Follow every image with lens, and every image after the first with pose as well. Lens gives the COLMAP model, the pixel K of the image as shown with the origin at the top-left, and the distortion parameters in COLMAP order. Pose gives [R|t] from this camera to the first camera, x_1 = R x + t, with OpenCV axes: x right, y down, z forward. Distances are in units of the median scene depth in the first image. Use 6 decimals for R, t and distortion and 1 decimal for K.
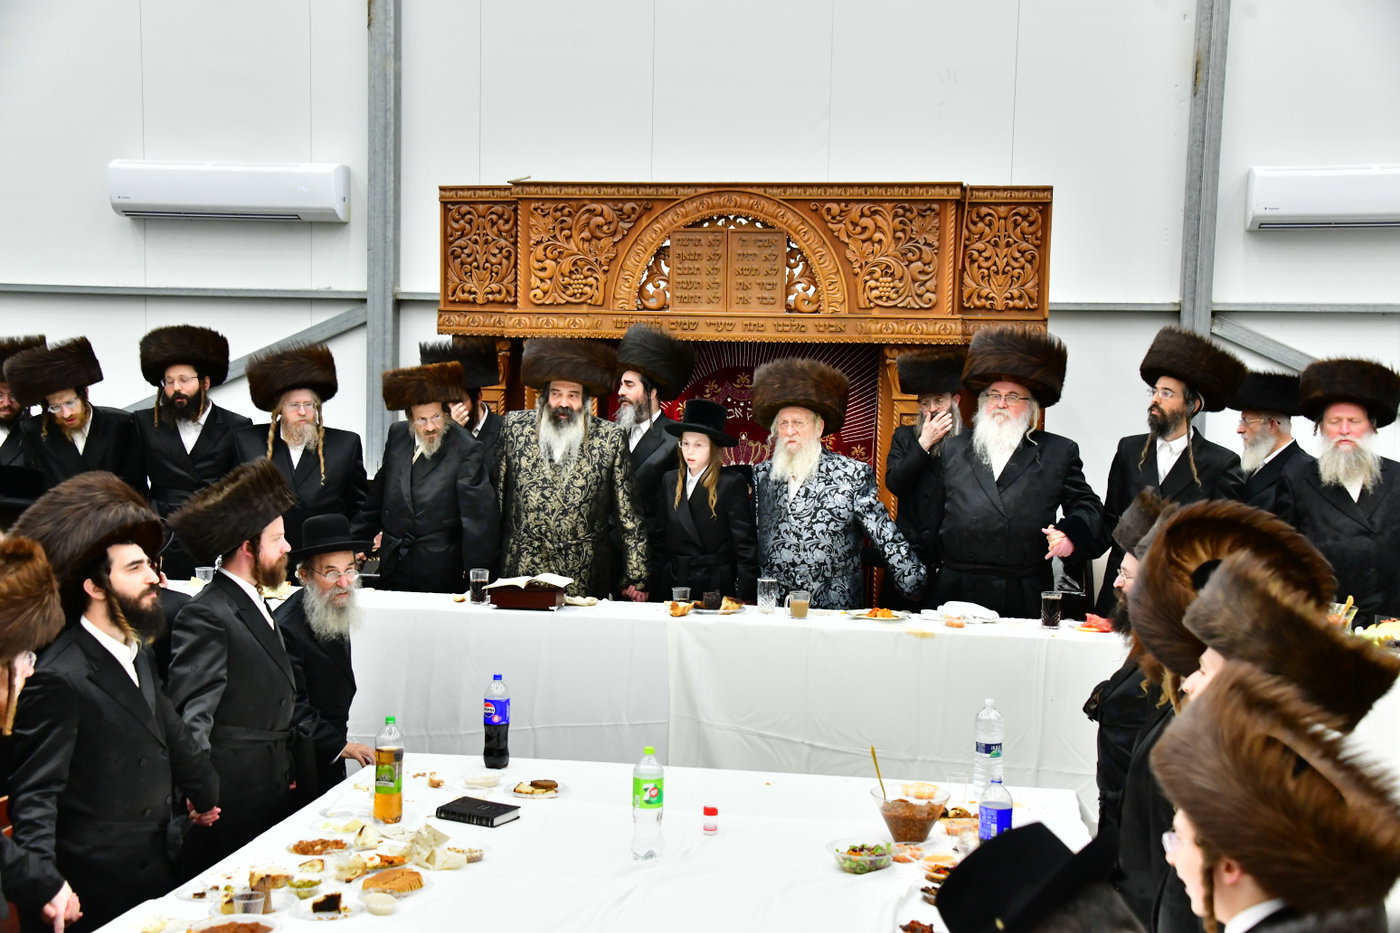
lens RADIAL K [[1801.4, 0, 705.2], [0, 1801.4, 472.9], [0, 0, 1]] dist [0.150621, 0.054971]
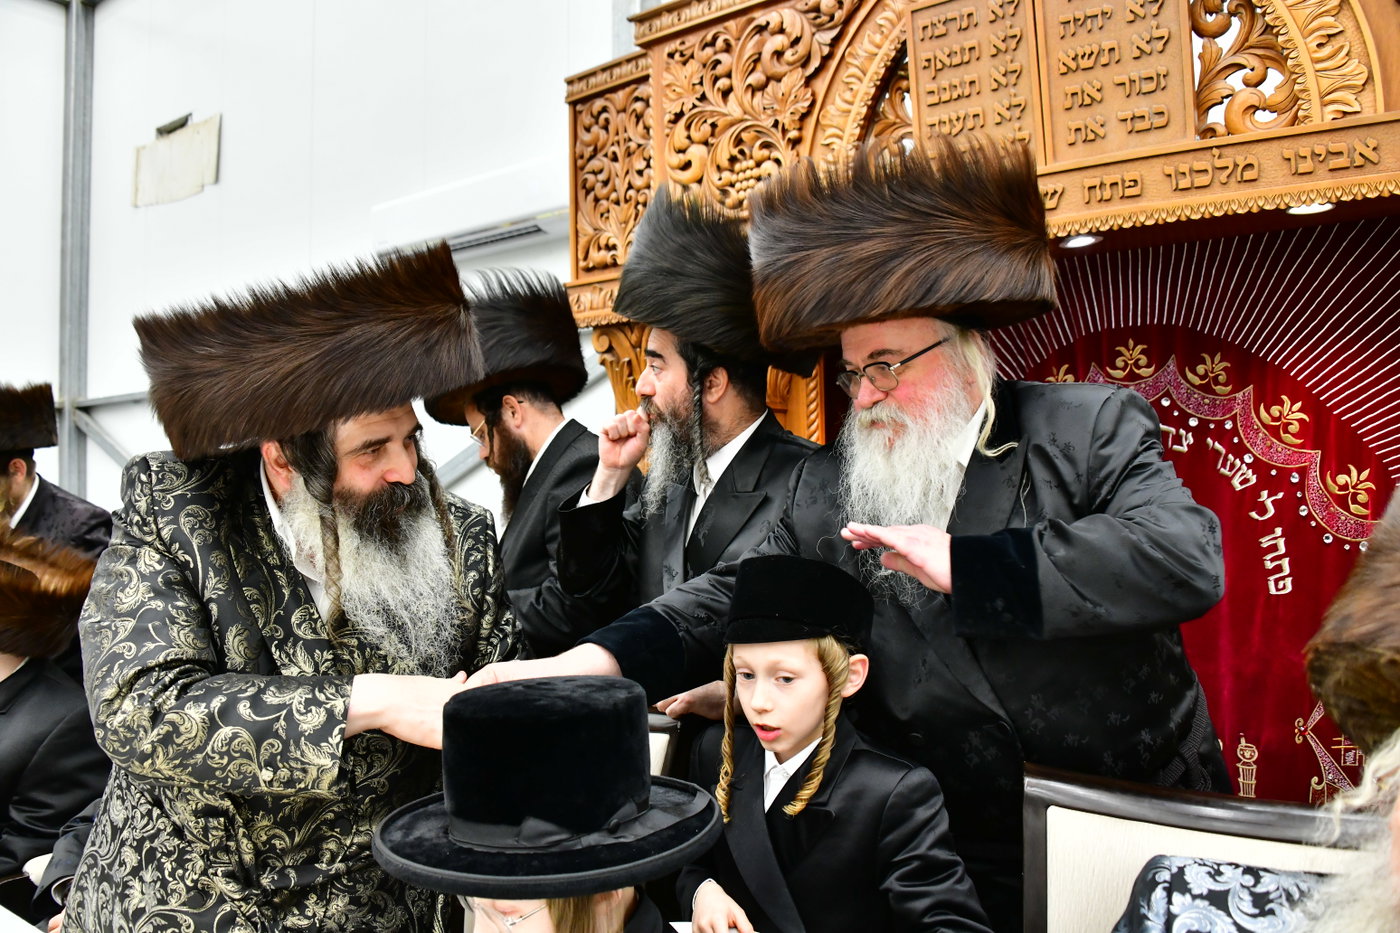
lens RADIAL K [[1136.4, 0, 700.0], [0, 1136.4, 466.5], [0, 0, 1]] dist [-0.148268, 0.092671]
pose [[0.875872, -0.045827, -0.480363, 0.059783], [0.003016, 0.995981, -0.089519, -0.002621], [0.482534, 0.076958, 0.872490, 0.756508]]
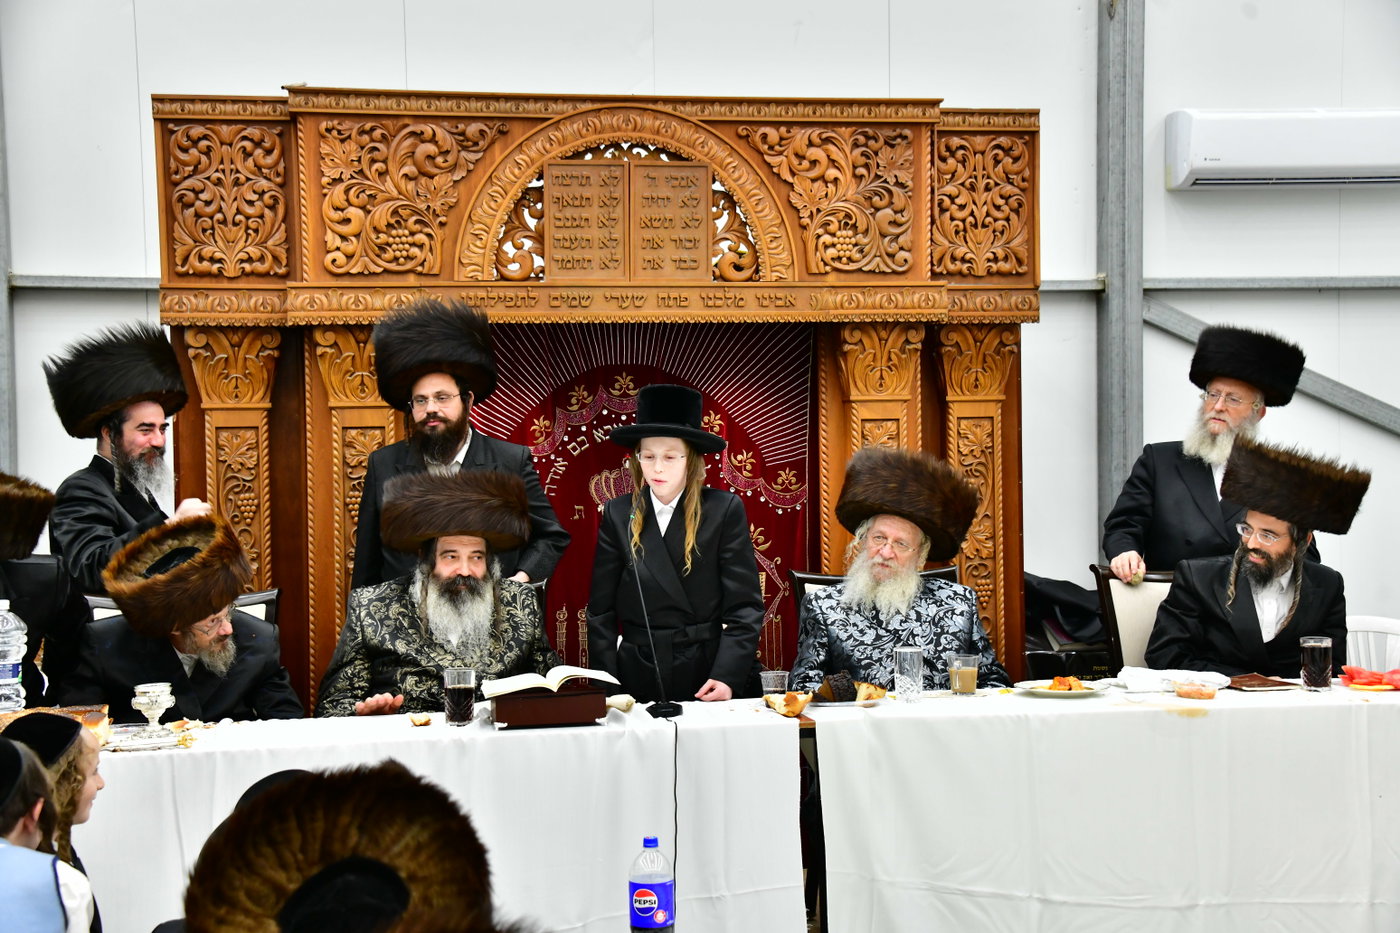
lens RADIAL K [[1944.2, 0, 707.5], [0, 1944.2, 479.9], [0, 0, 1]] dist [0.171262, 0.385236]
pose [[0.935721, -0.042304, 0.350195, -0.226868], [0.058042, 0.997716, -0.034563, 0.014947], [-0.347933, 0.052668, 0.936039, 0.291396]]
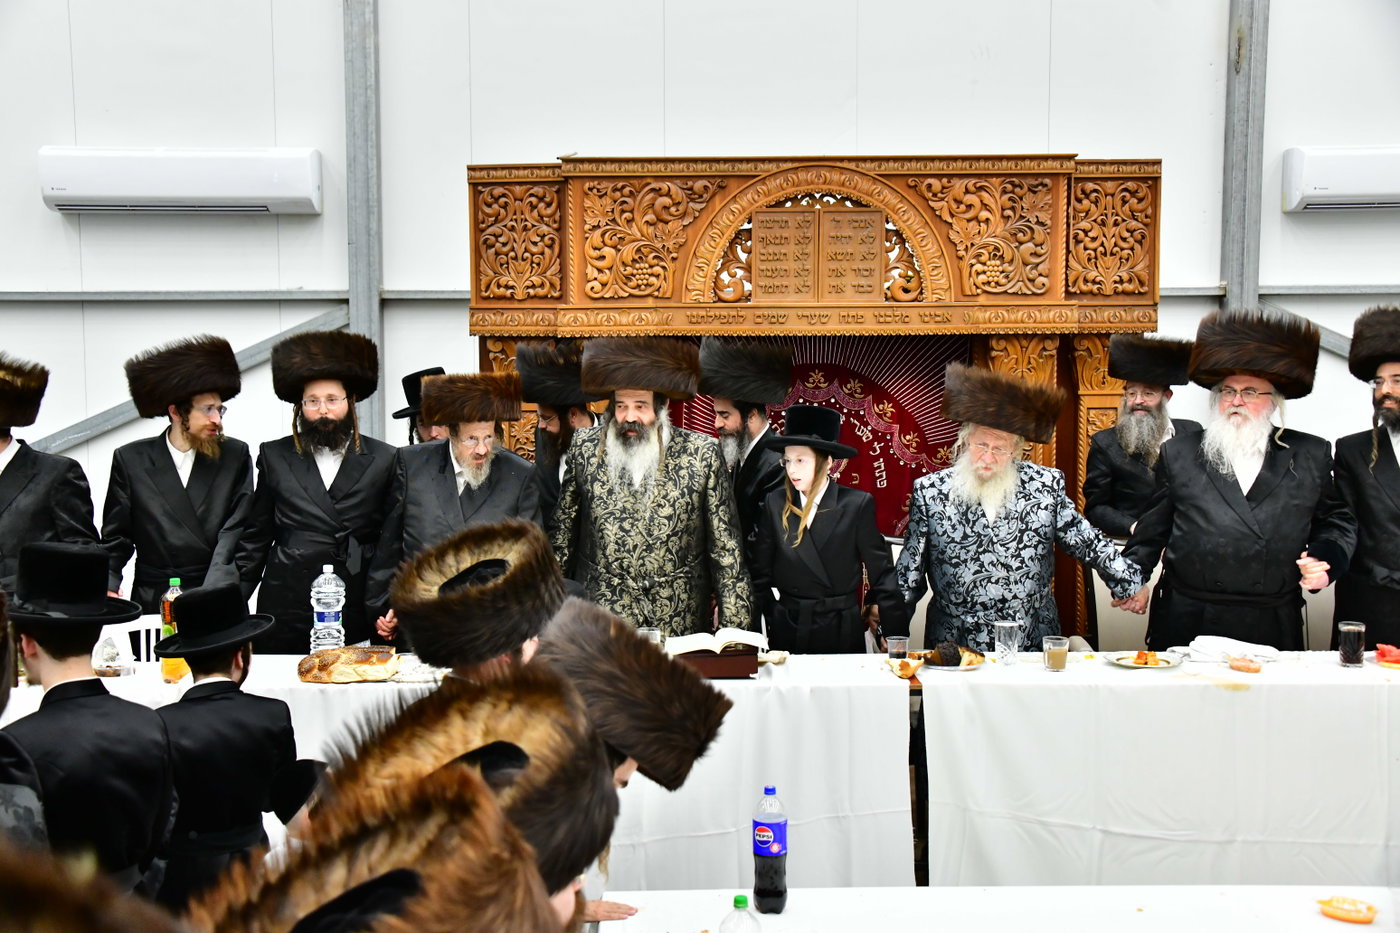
lens RADIAL K [[1489.1, 0, 700.0], [0, 1489.1, 466.5], [0, 0, 1]] dist [0.014977, 0.148812]
pose [[0.983060, -0.038759, 0.179137, -0.179519], [0.036508, 0.999208, 0.015849, -0.022489], [-0.179609, -0.009041, 0.983697, 0.291587]]
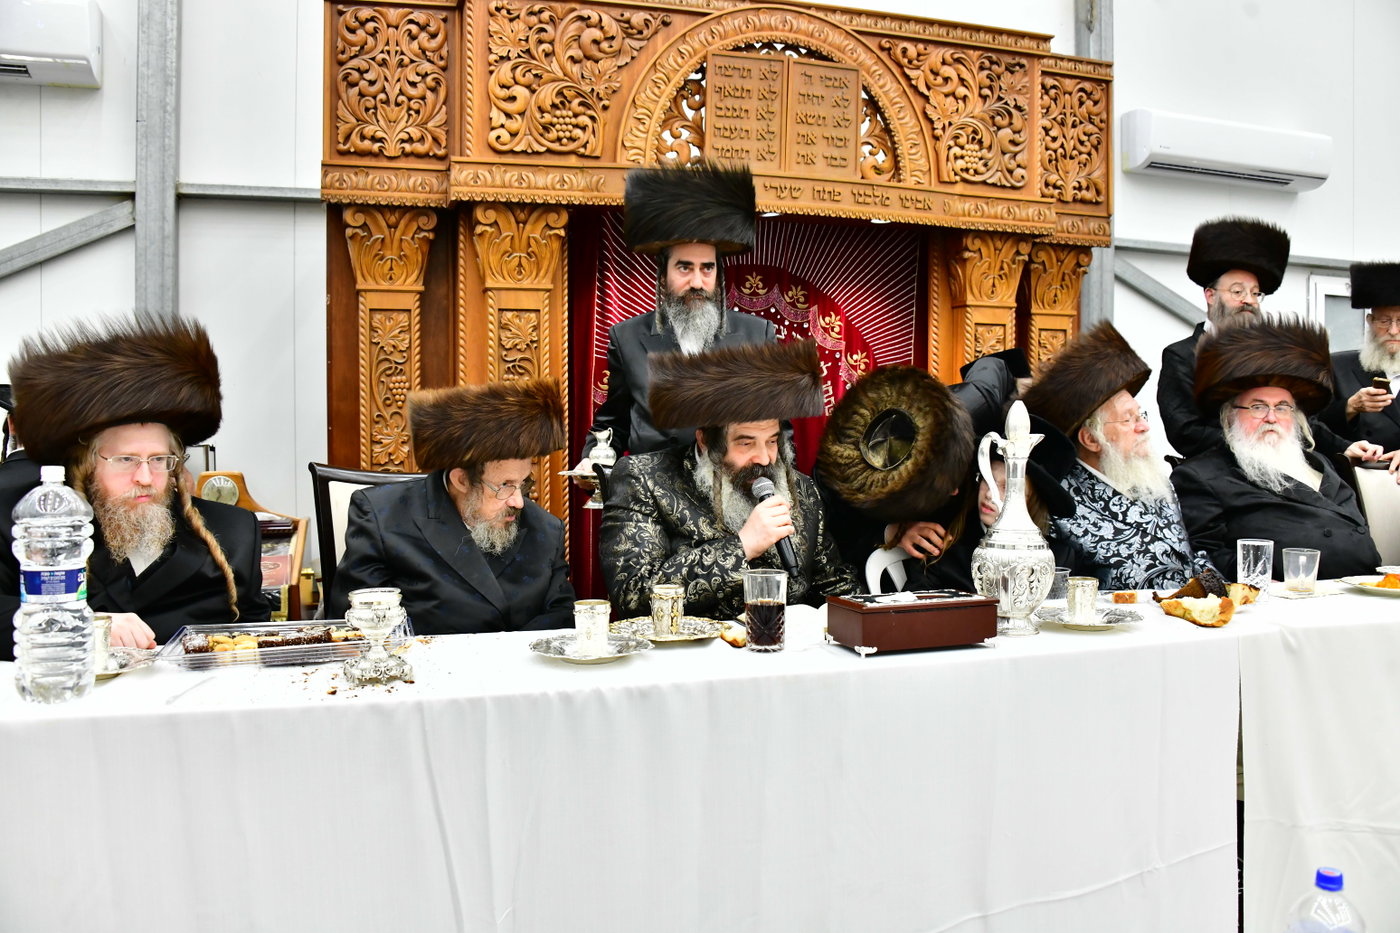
lens RADIAL K [[1118.0, 0, 712.8], [0, 1118.0, 471.3], [0, 0, 1]] dist [-0.155914, 0.084900]
pose [[0.884901, -0.044425, 0.463655, -0.219404], [0.045720, 0.998919, 0.008453, 0.022183], [-0.463530, 0.013718, 0.885975, 0.632828]]
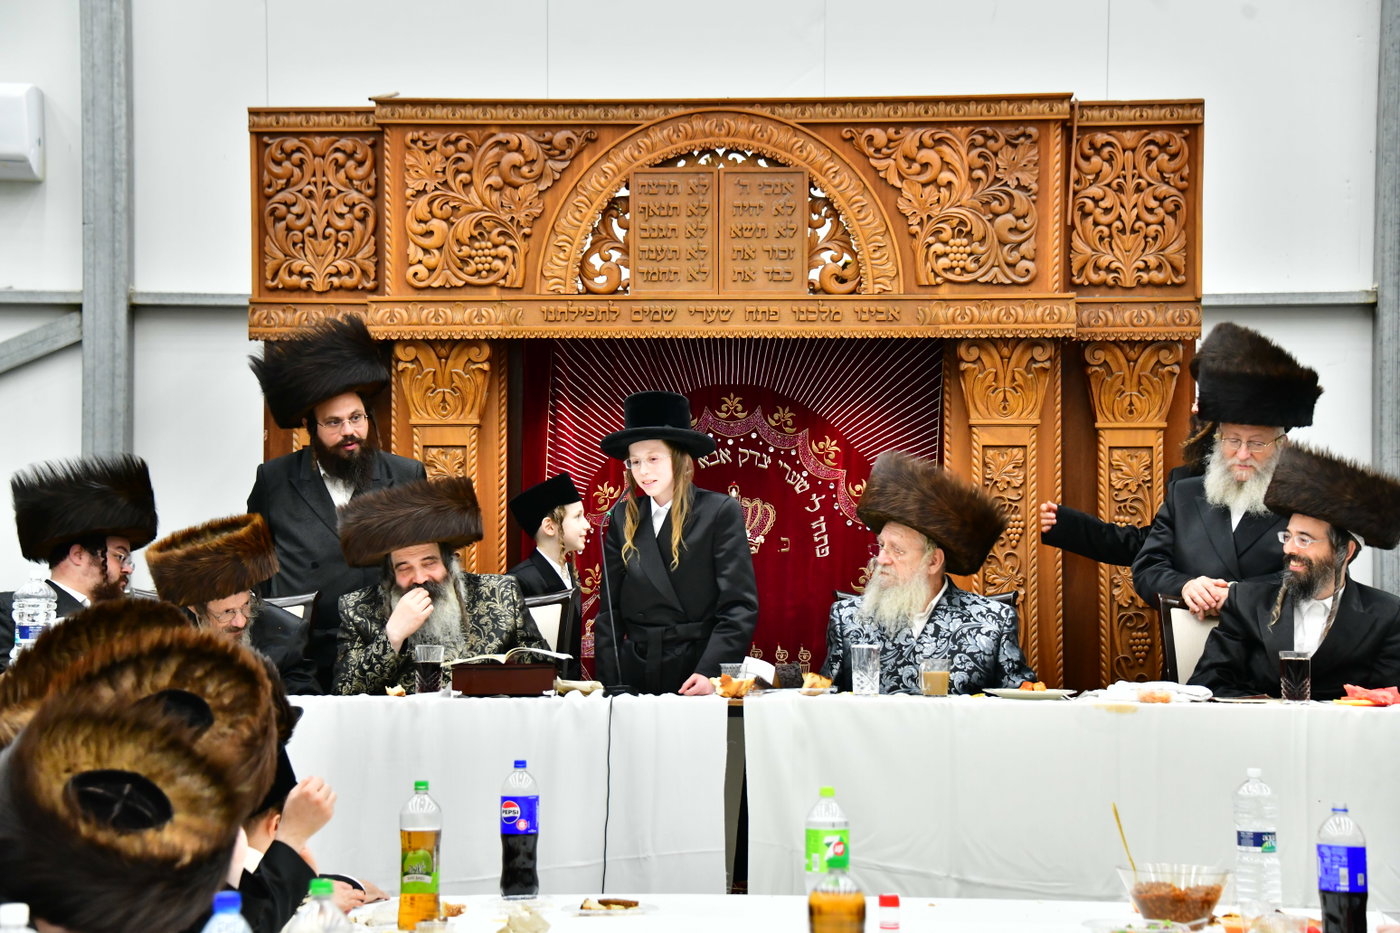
lens RADIAL K [[3303.9, 0, 700.0], [0, 3303.9, 466.5], [0, 0, 1]] dist [0.716535, 0.735531]
pose [[0.991730, -0.012958, 0.127686, -0.149812], [0.025731, 0.994764, -0.098902, 0.092387], [-0.125736, 0.101370, 0.986871, -0.182497]]
